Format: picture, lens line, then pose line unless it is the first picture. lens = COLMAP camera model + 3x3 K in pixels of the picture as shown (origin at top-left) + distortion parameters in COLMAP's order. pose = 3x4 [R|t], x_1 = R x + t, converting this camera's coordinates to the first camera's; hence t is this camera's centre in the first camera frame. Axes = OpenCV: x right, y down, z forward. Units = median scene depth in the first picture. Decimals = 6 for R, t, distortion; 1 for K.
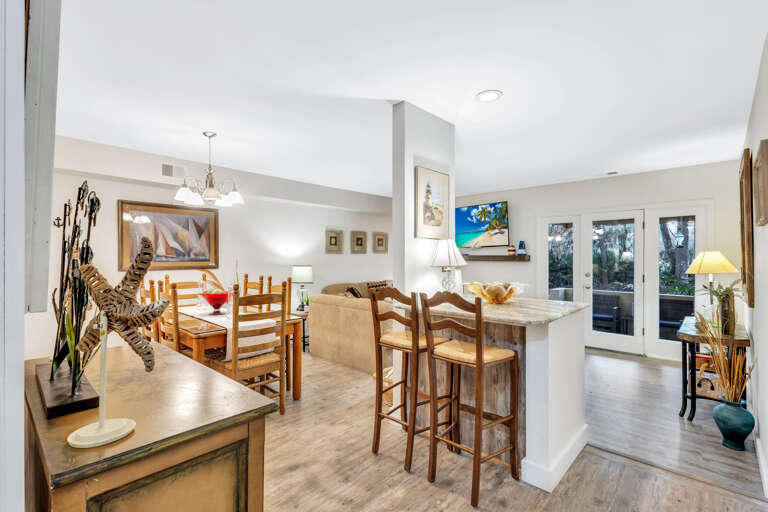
lens RADIAL K [[353.2, 0, 388.7], [0, 353.2, 253.1], [0, 0, 1]] dist [0.014911, -0.004182]
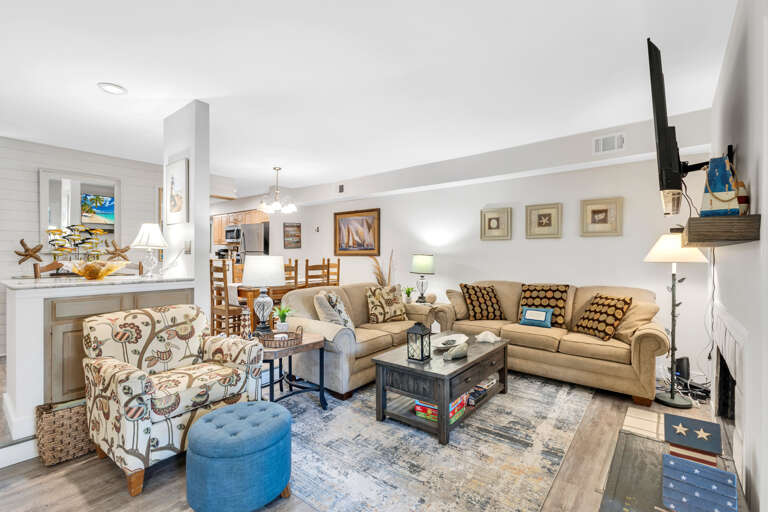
lens RADIAL K [[353.2, 0, 384.9], [0, 353.2, 254.6], [0, 0, 1]] dist [0.014911, -0.004182]
pose [[0.074180, 0.005396, -0.997230, 0.582437], [0.013381, 0.999890, 0.006405, 0.024165], [0.997155, -0.013819, 0.074099, 0.722284]]
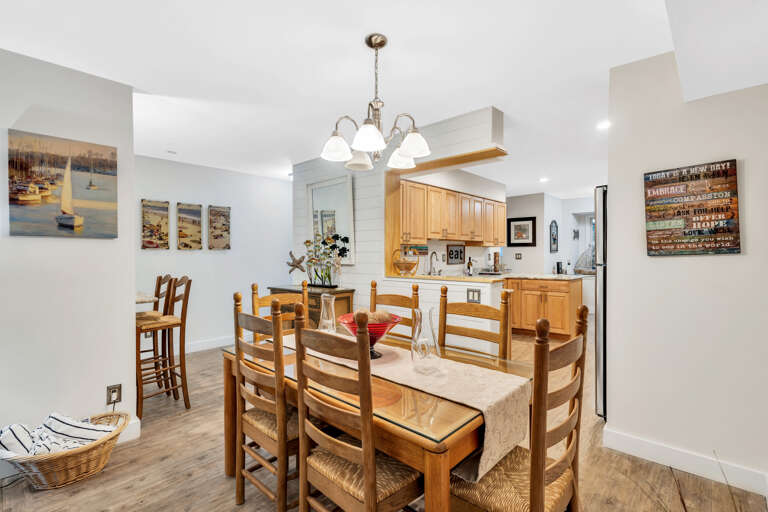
lens RADIAL K [[353.2, 0, 386.1], [0, 353.2, 257.0], [0, 0, 1]] dist [0.014911, -0.004182]
pose [[-0.999902, 0.007875, 0.011565, -0.279473], [0.007810, 0.999954, -0.005591, 0.009452], [-0.011609, -0.005500, -0.999917, 0.839798]]
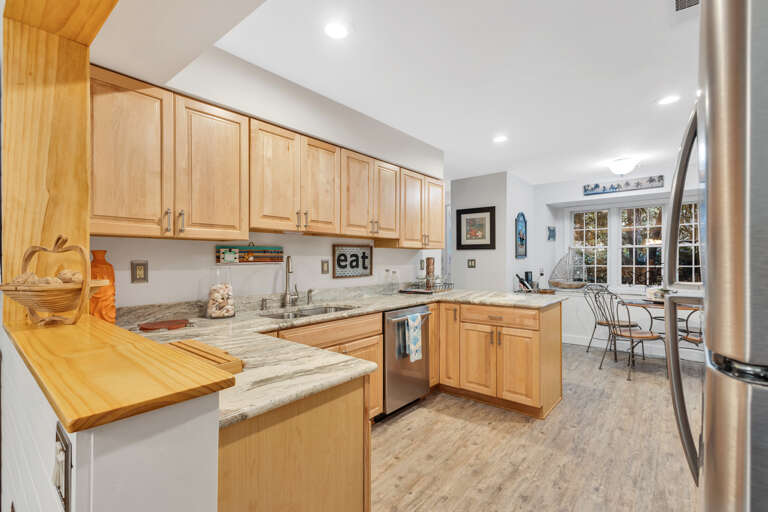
lens RADIAL K [[353.2, 0, 385.9], [0, 353.2, 258.2], [0, 0, 1]] dist [0.014911, -0.004182]
pose [[-0.999125, 0.005687, -0.041444, -0.473014], [0.006400, 0.999833, -0.017104, 0.004679], [0.041340, -0.017354, -0.998994, 0.471599]]
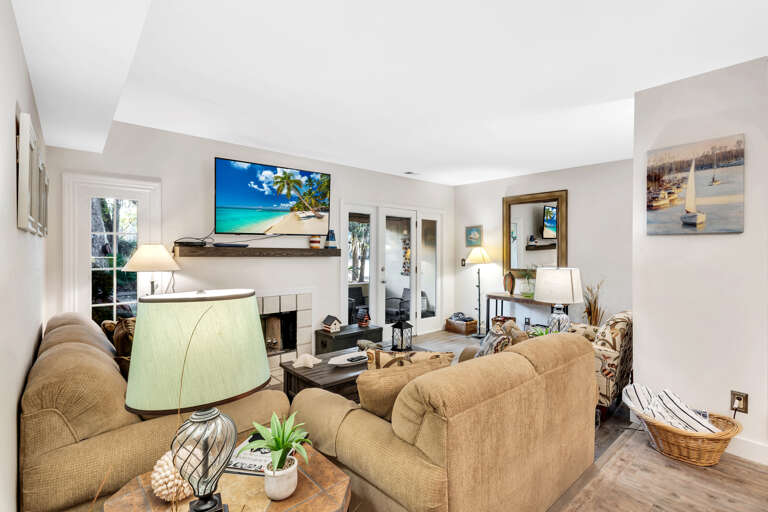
lens RADIAL K [[353.2, 0, 404.1], [0, 353.2, 253.4], [0, 0, 1]] dist [0.014911, -0.004182]
pose [[0.071703, -0.000553, 0.997426, -0.359650], [-0.017913, 0.999838, 0.001842, 0.010445], [-0.997265, -0.017999, 0.071682, 0.767888]]
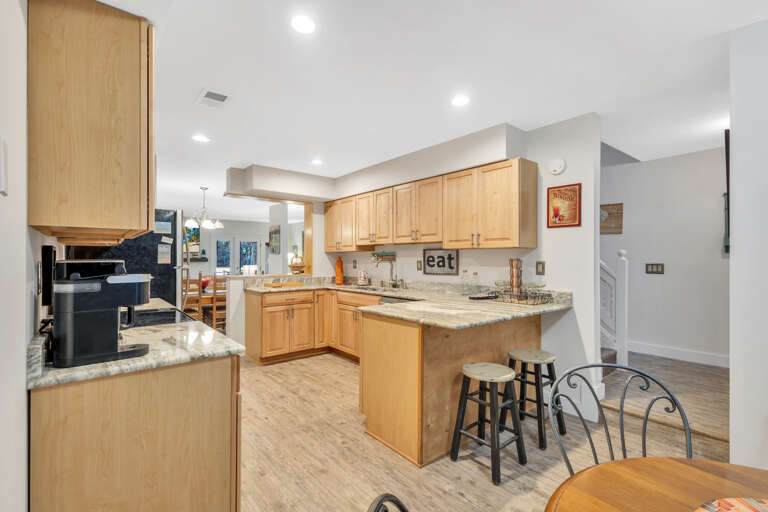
lens RADIAL K [[353.2, 0, 384.6], [0, 353.2, 256.4], [0, 0, 1]] dist [0.014911, -0.004182]
pose [[0.136936, 0.008618, 0.990542, -1.100361], [-0.013836, 0.999881, -0.006787, -0.003990], [-0.990483, -0.012776, 0.137039, -0.045151]]
